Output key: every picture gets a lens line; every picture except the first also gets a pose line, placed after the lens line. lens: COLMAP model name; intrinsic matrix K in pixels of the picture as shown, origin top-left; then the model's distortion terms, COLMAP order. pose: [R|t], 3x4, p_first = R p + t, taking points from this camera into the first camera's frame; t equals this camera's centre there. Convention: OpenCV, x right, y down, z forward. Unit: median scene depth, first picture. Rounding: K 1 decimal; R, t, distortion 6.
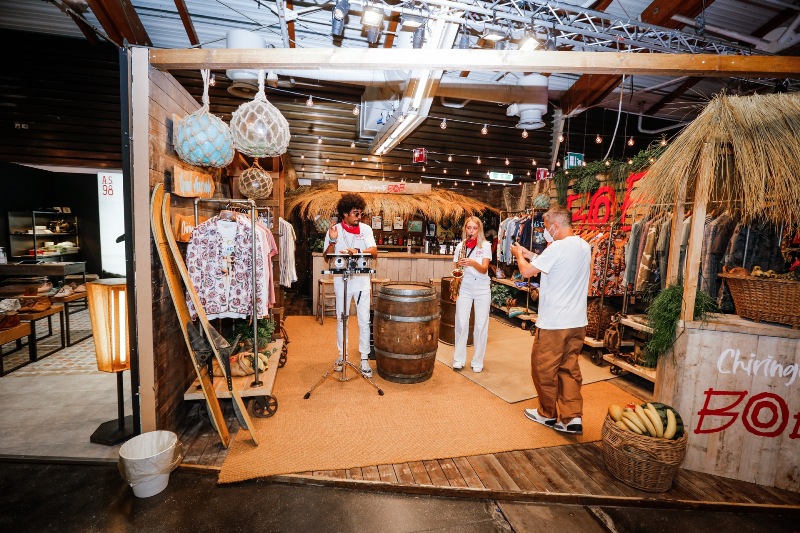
lens RADIAL K [[352.0, 0, 400.0], [0, 352.0, 266.5], [0, 0, 1]] dist [-0.000357, -0.000002]
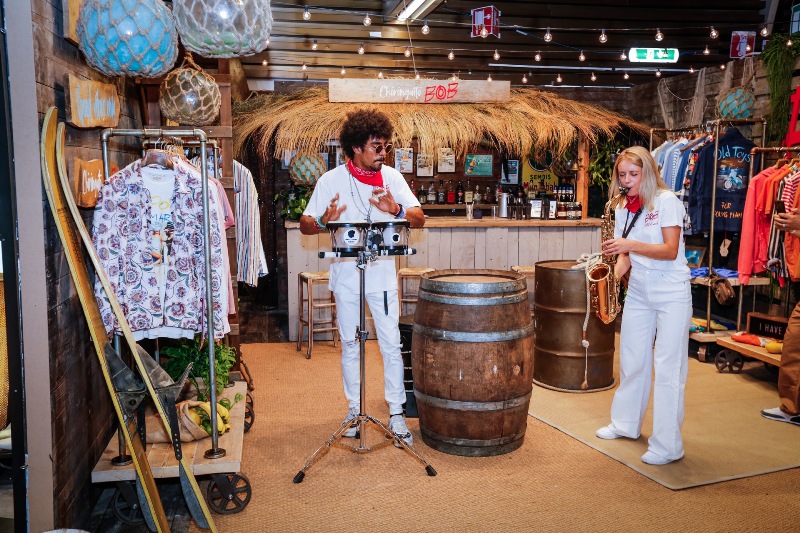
lens RADIAL K [[771.6, 0, 400.0], [0, 771.6, 266.5], [0, 0, 1]] dist [0.084233, 0.000589]
pose [[0.998448, -0.026265, -0.049111, -0.033248], [0.027129, 0.999487, 0.016995, 0.015955], [0.048639, -0.018301, 0.998649, -0.200376]]
